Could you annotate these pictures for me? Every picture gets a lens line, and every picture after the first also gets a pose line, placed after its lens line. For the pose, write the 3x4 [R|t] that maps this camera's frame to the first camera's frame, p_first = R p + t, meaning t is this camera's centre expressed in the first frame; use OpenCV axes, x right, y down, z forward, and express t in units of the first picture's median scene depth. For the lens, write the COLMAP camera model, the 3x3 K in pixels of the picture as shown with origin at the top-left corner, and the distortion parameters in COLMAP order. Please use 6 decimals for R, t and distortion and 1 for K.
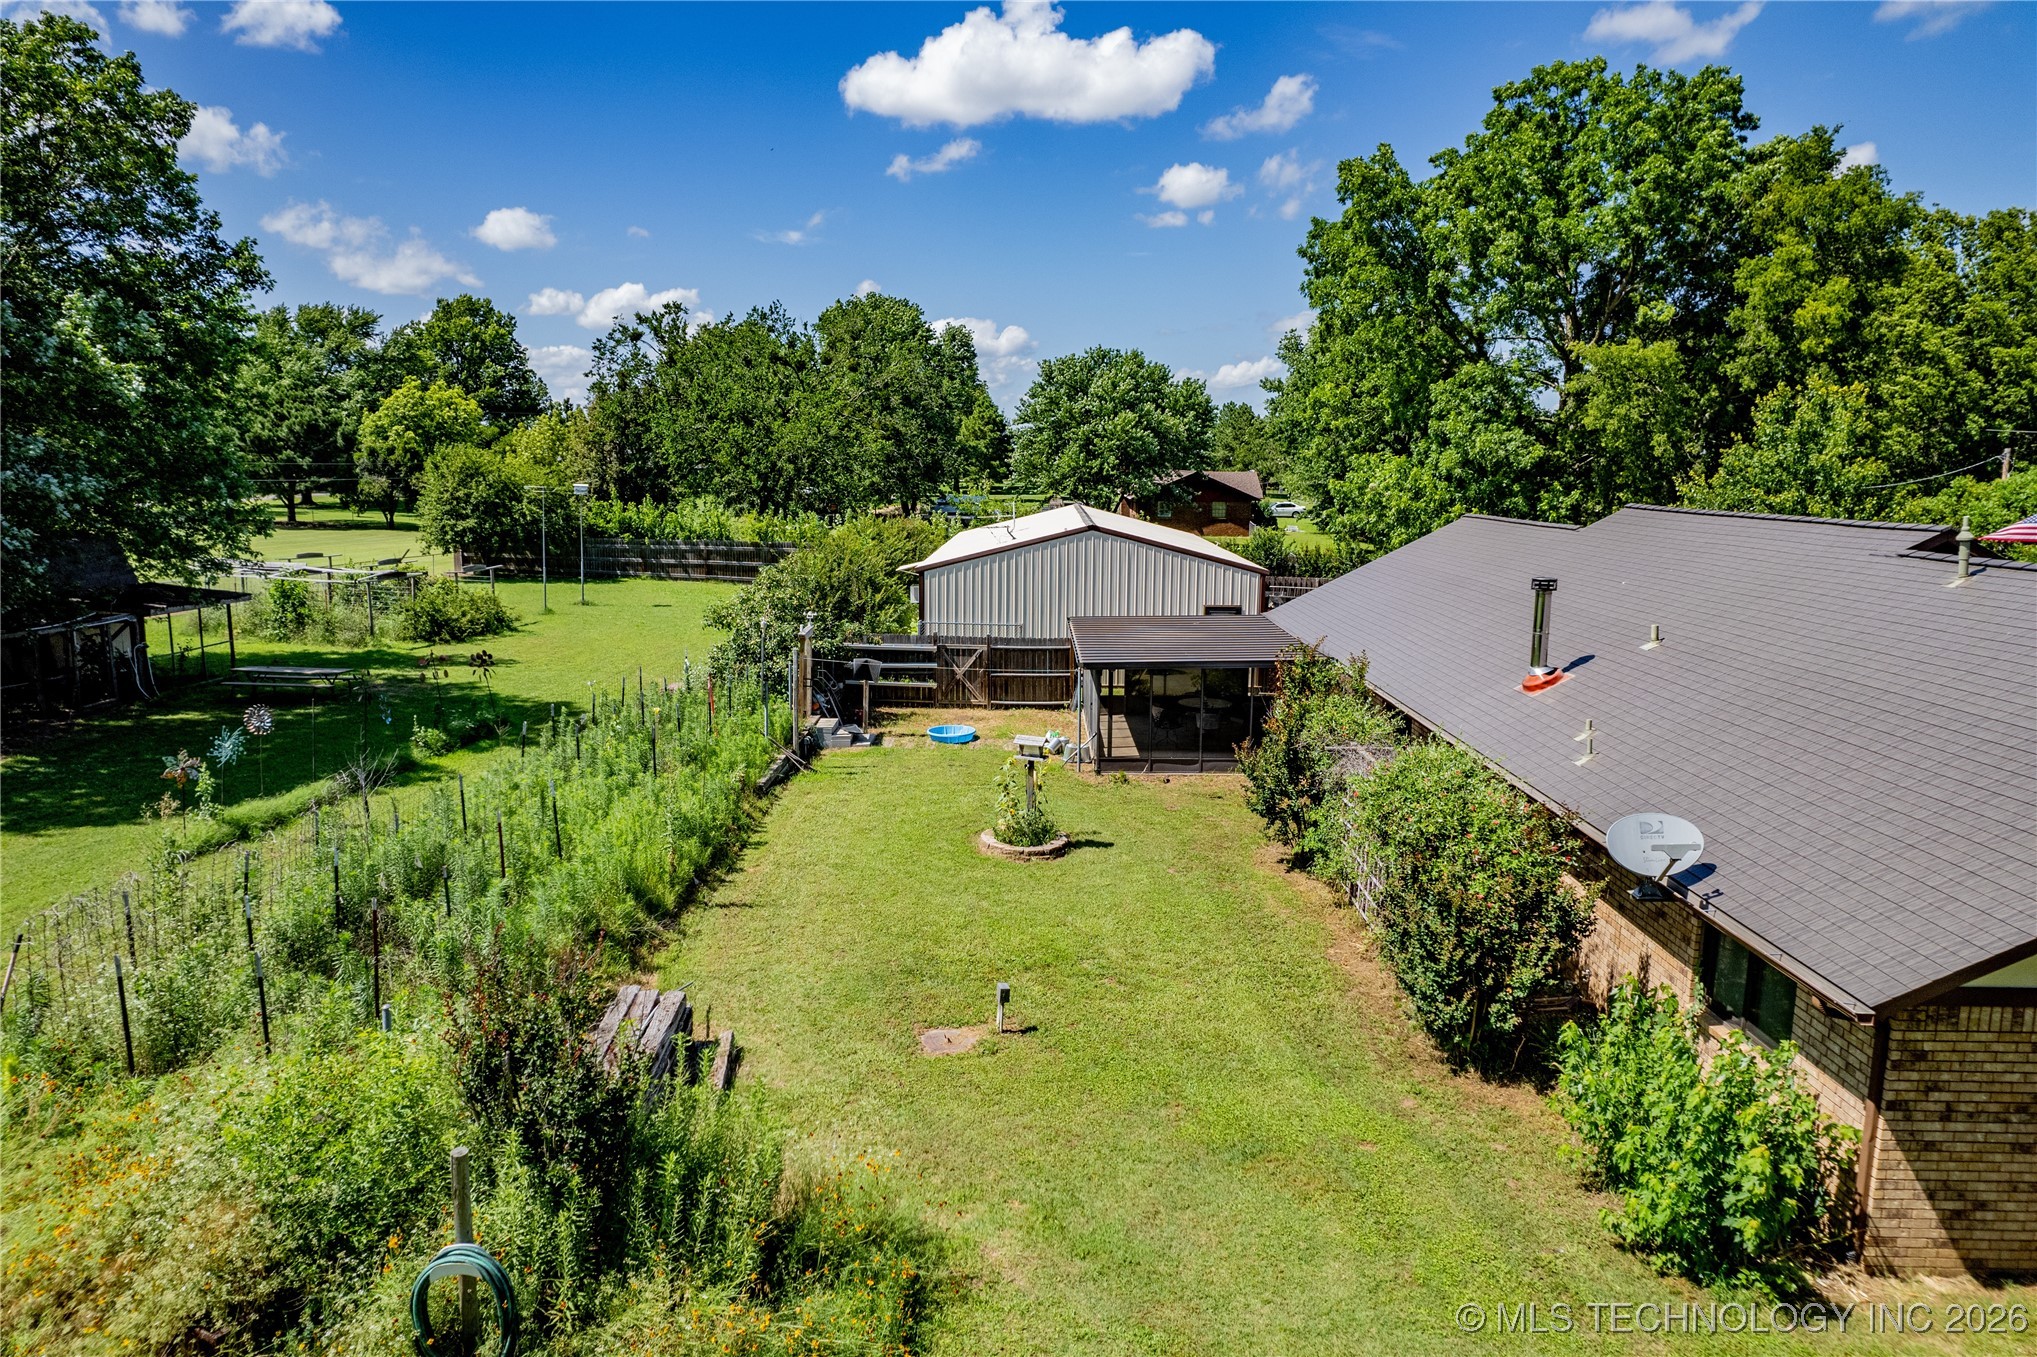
lens RADIAL K [[1297.9, 0, 1021.9], [0, 1297.9, 695.7], [0, 0, 1]] dist [-0.036972, 0.005271]
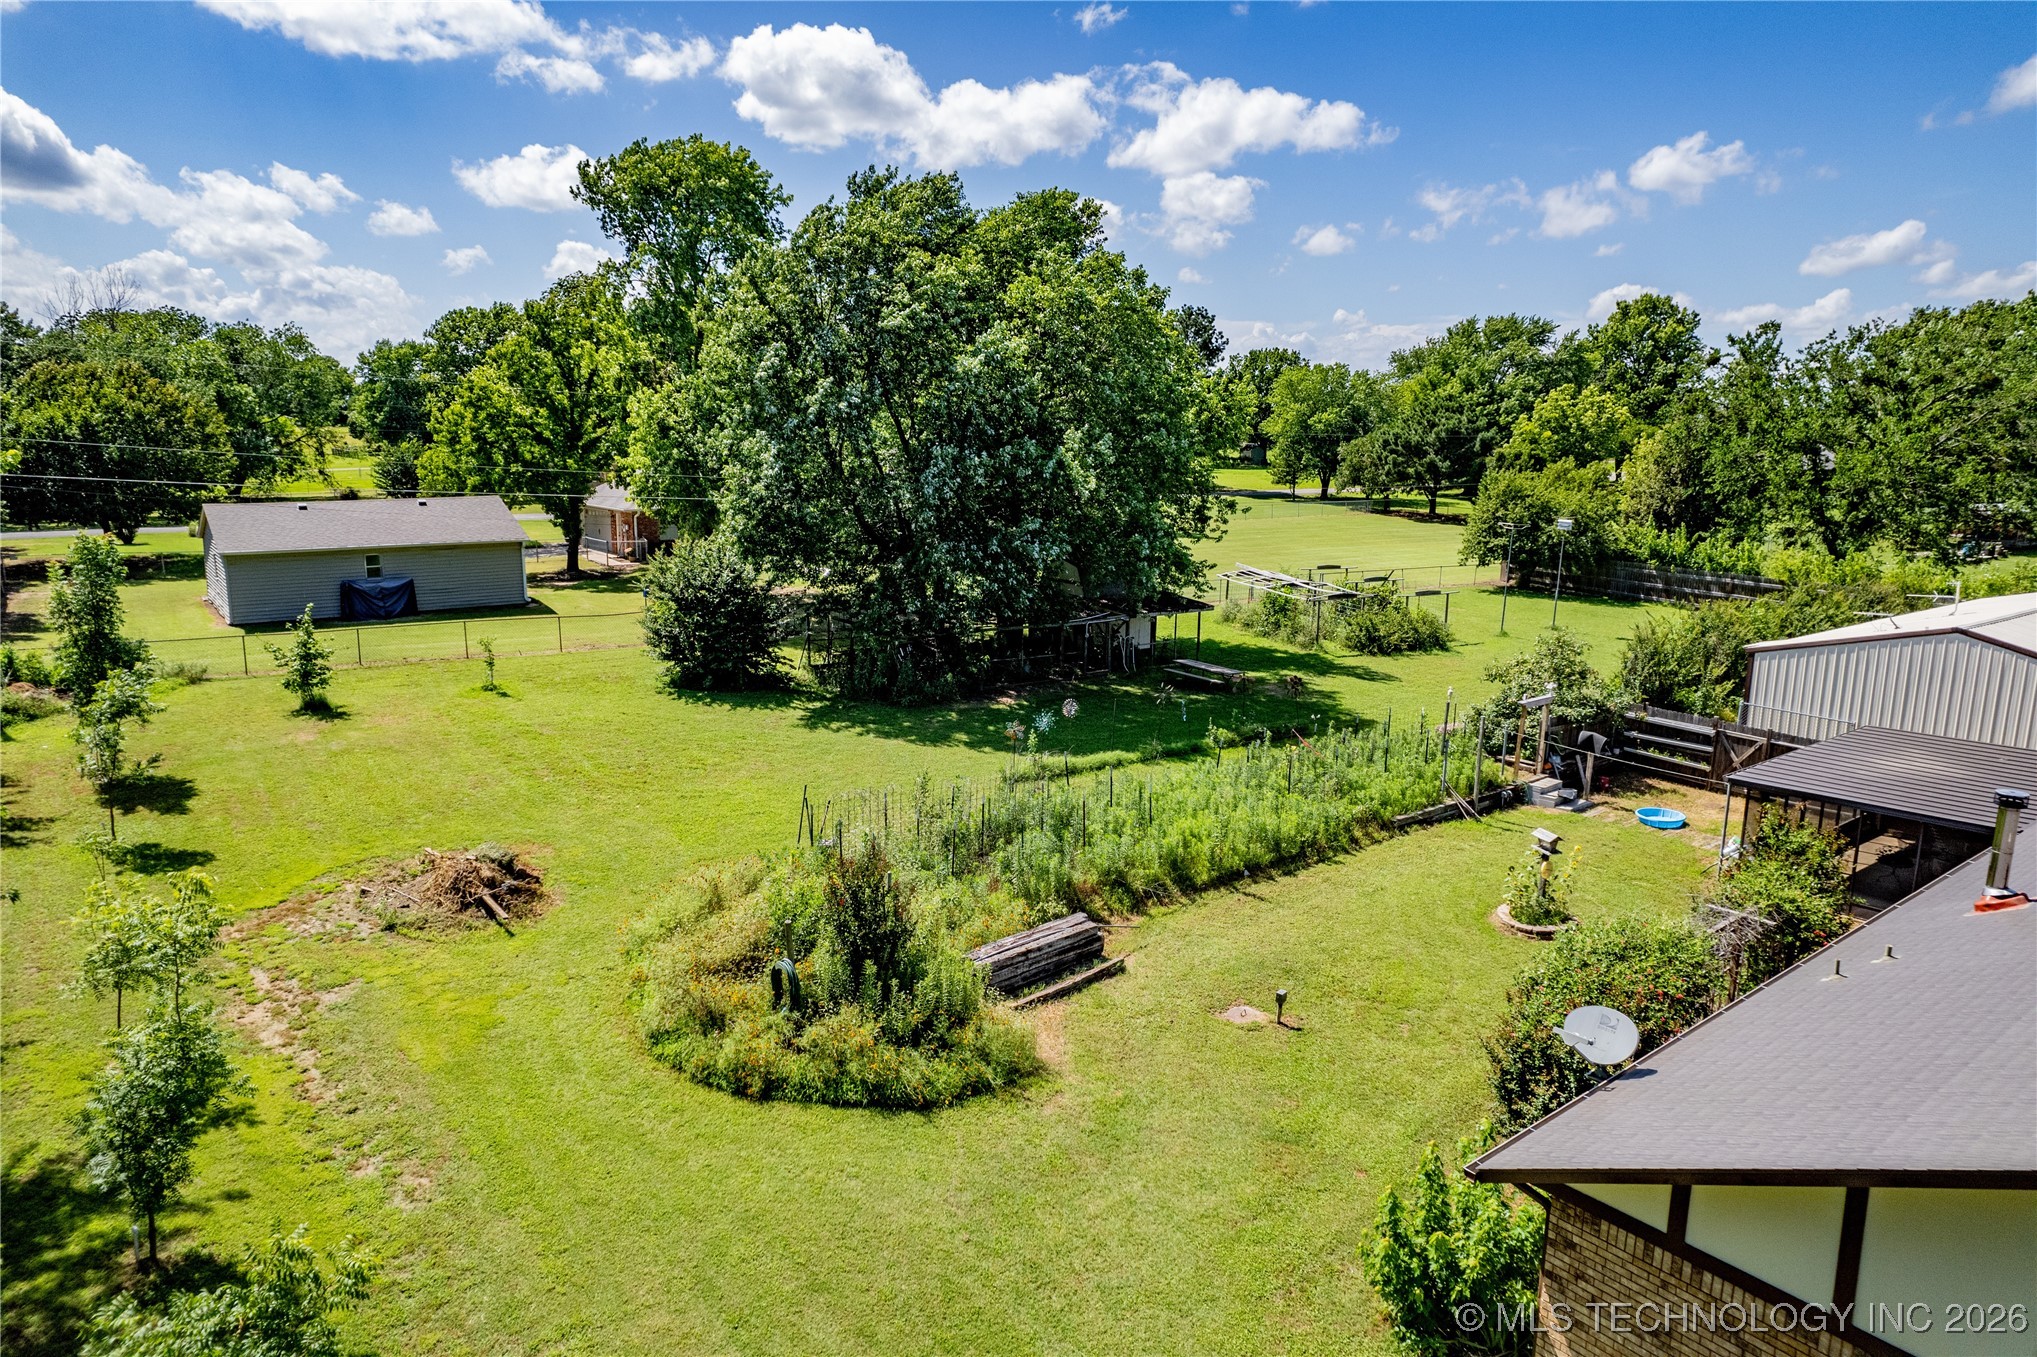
lens RADIAL K [[1297.9, 0, 1022.6], [0, 1297.9, 672.1], [0, 0, 1]] dist [-0.036972, 0.005271]
pose [[0.629618, 0.144737, -0.763304, 0.353693], [-0.143468, 0.987256, 0.068861, -0.075110], [0.763543, 0.066153, 0.642359, -0.063182]]
